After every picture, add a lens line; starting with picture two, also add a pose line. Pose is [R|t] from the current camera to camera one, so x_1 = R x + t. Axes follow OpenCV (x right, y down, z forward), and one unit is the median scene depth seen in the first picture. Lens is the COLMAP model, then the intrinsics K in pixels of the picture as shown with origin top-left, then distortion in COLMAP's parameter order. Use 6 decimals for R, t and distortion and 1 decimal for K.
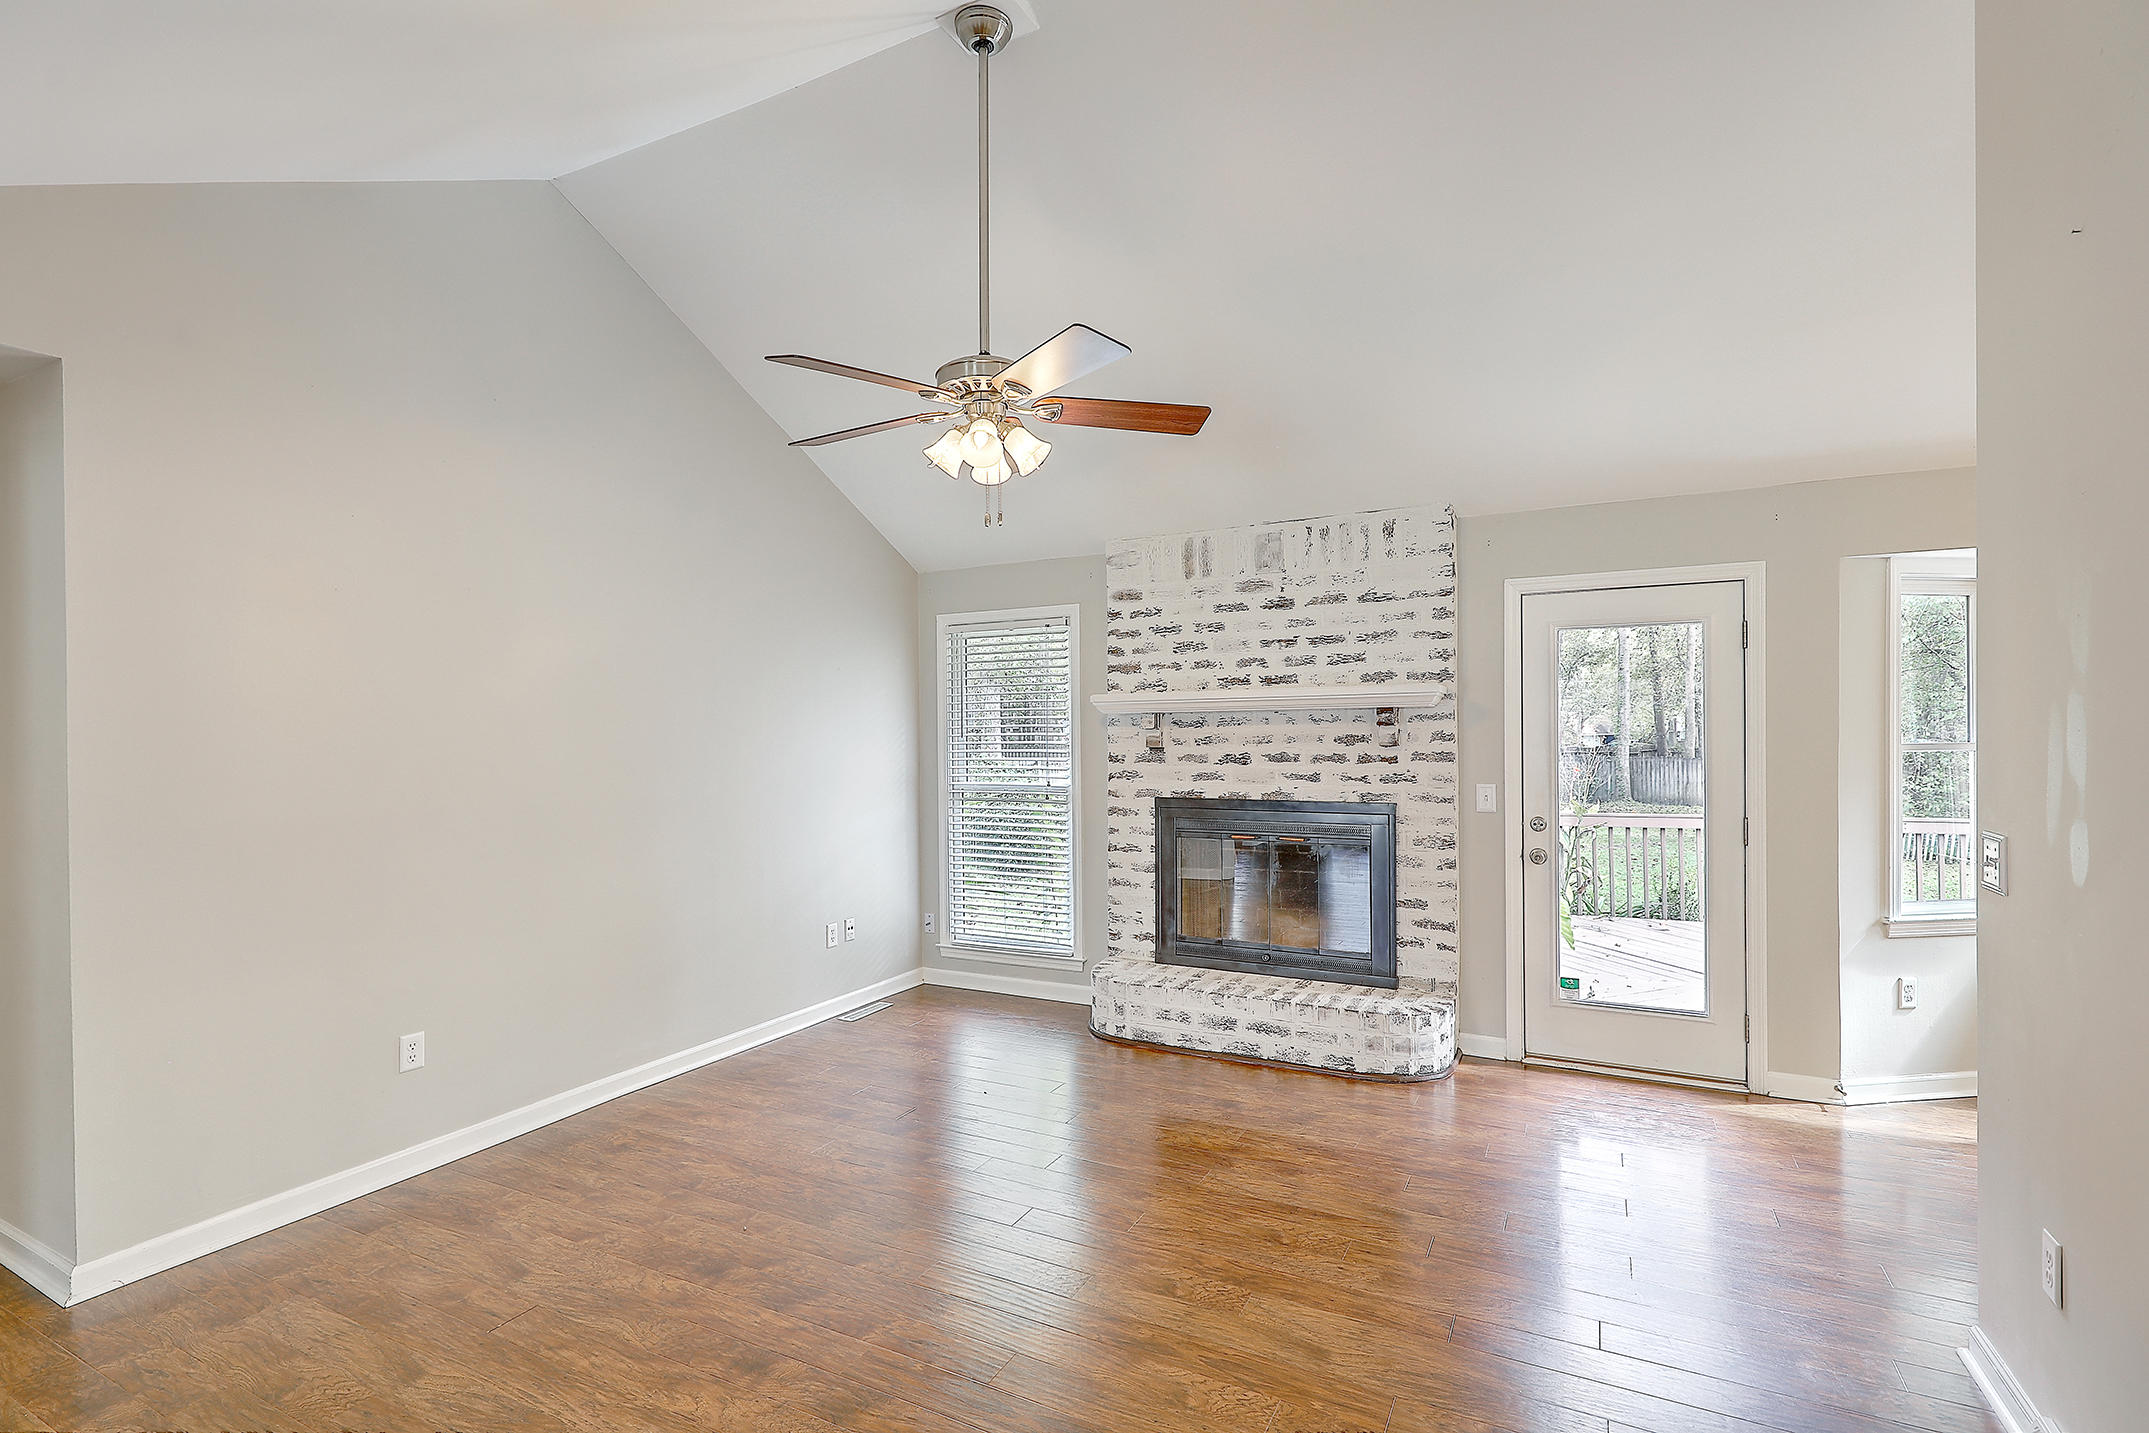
lens RADIAL K [[985.4, 0, 1070.1], [0, 985.4, 728.6], [0, 0, 1]] dist [0.000741, -0.000731]
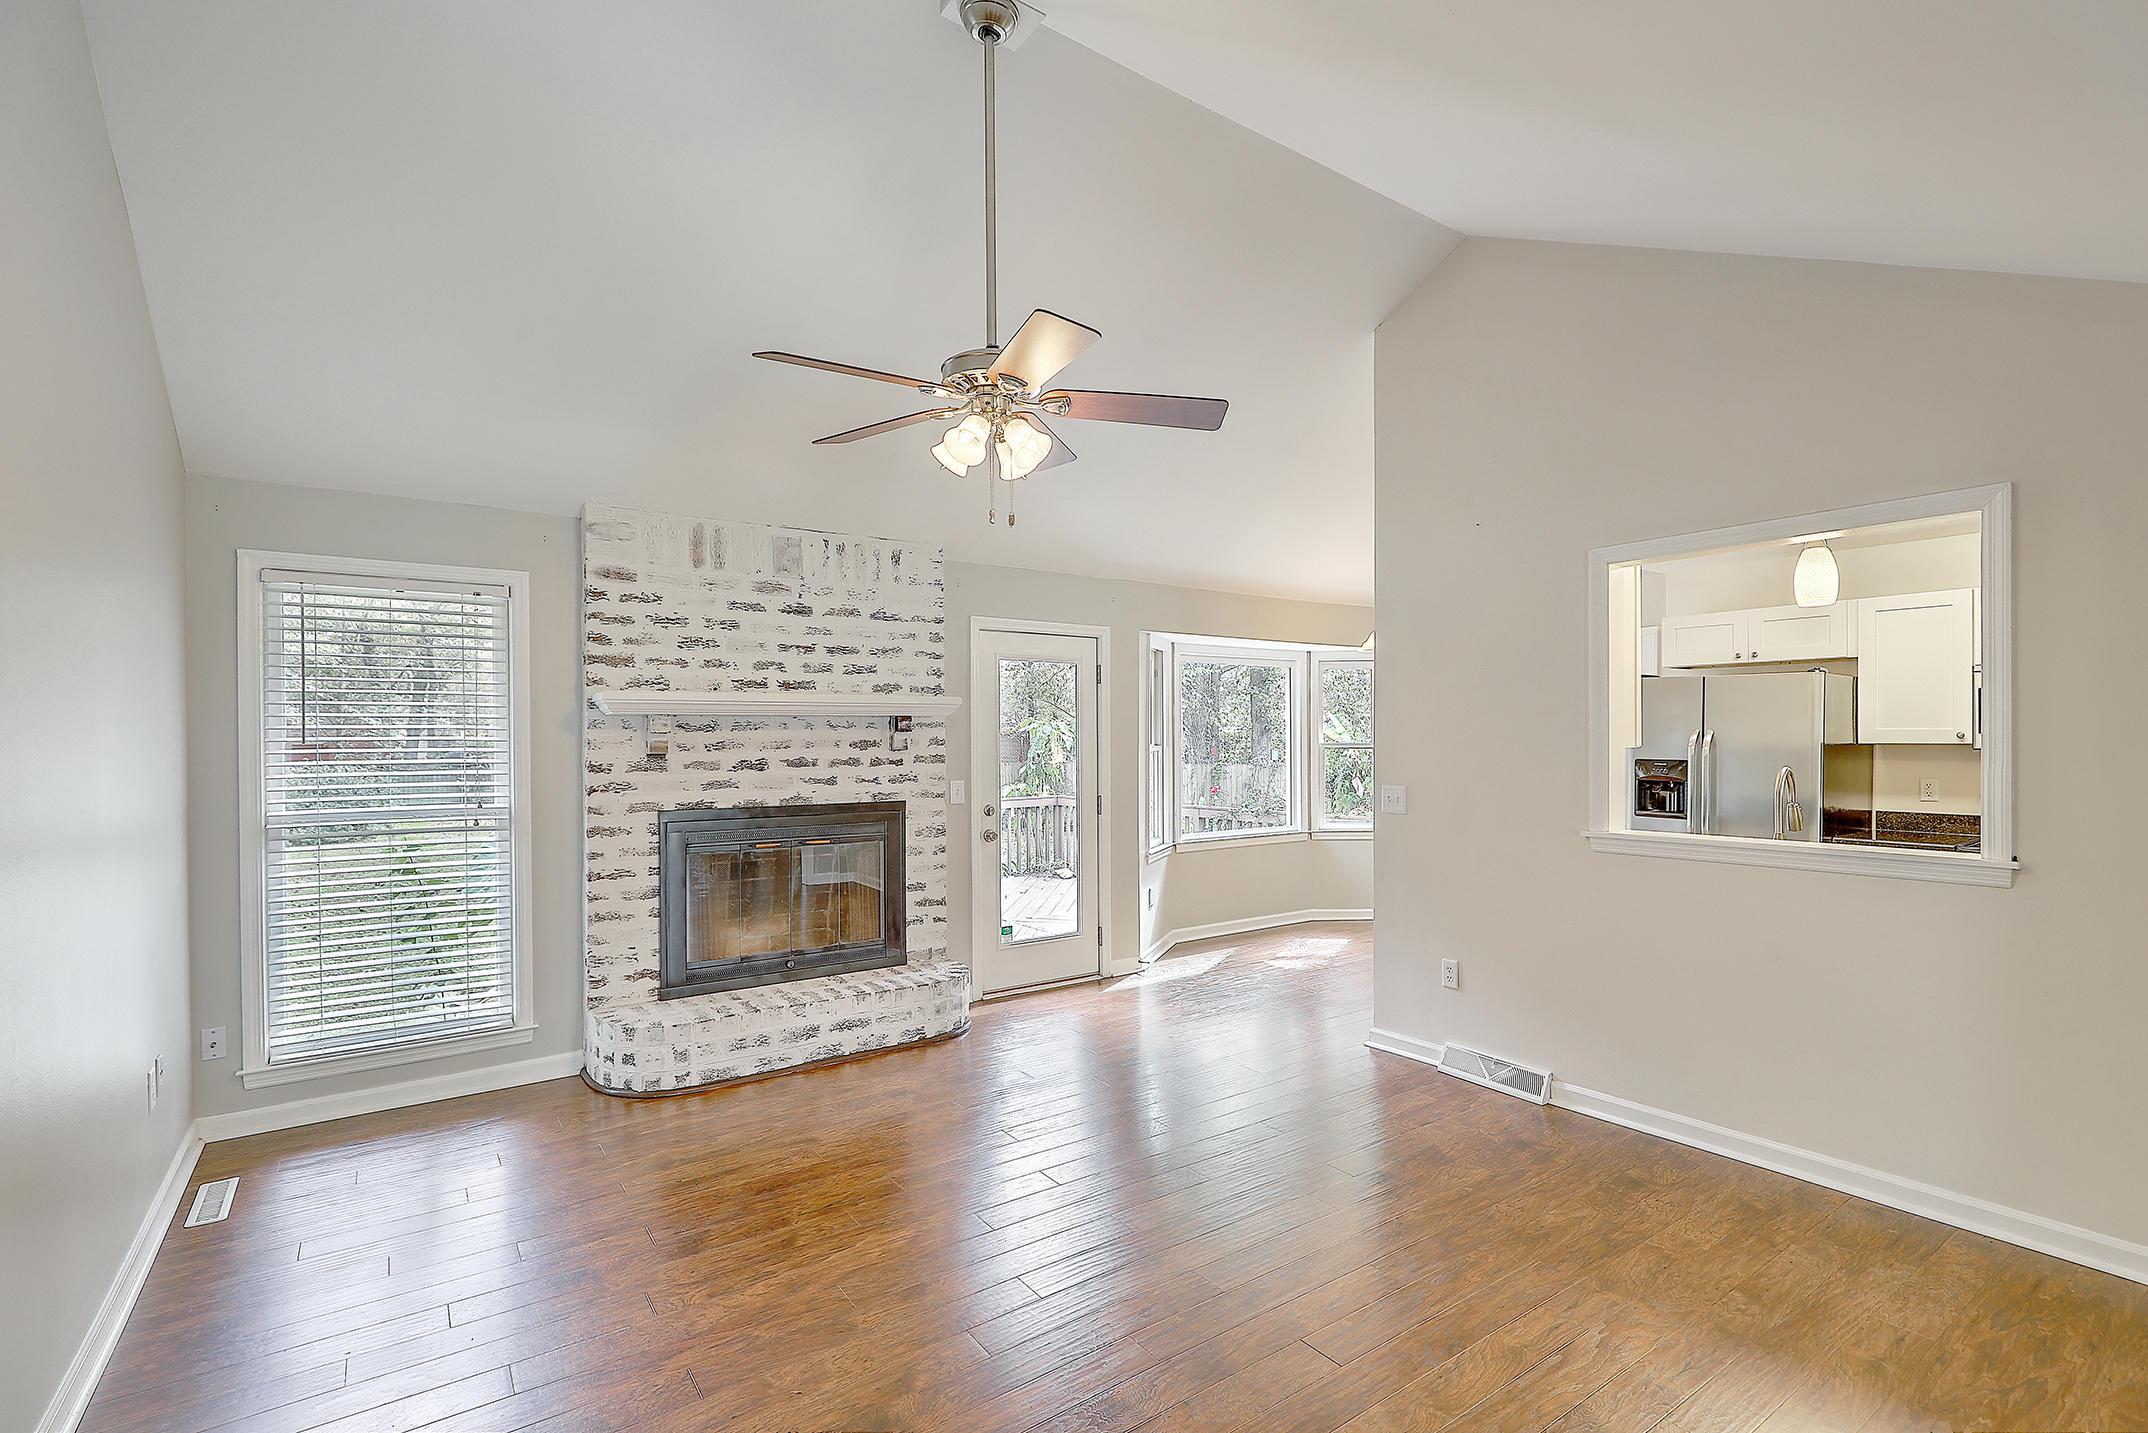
lens RADIAL K [[985.0, 0, 1072.2], [0, 985.0, 736.3], [0, 0, 1]] dist [0.000741, -0.000731]
pose [[0.453180, 0.007996, 0.891383, -0.565967], [-0.004145, 0.999968, -0.006863, 0.008431], [-0.891409, -0.000585, 0.453199, 0.299766]]
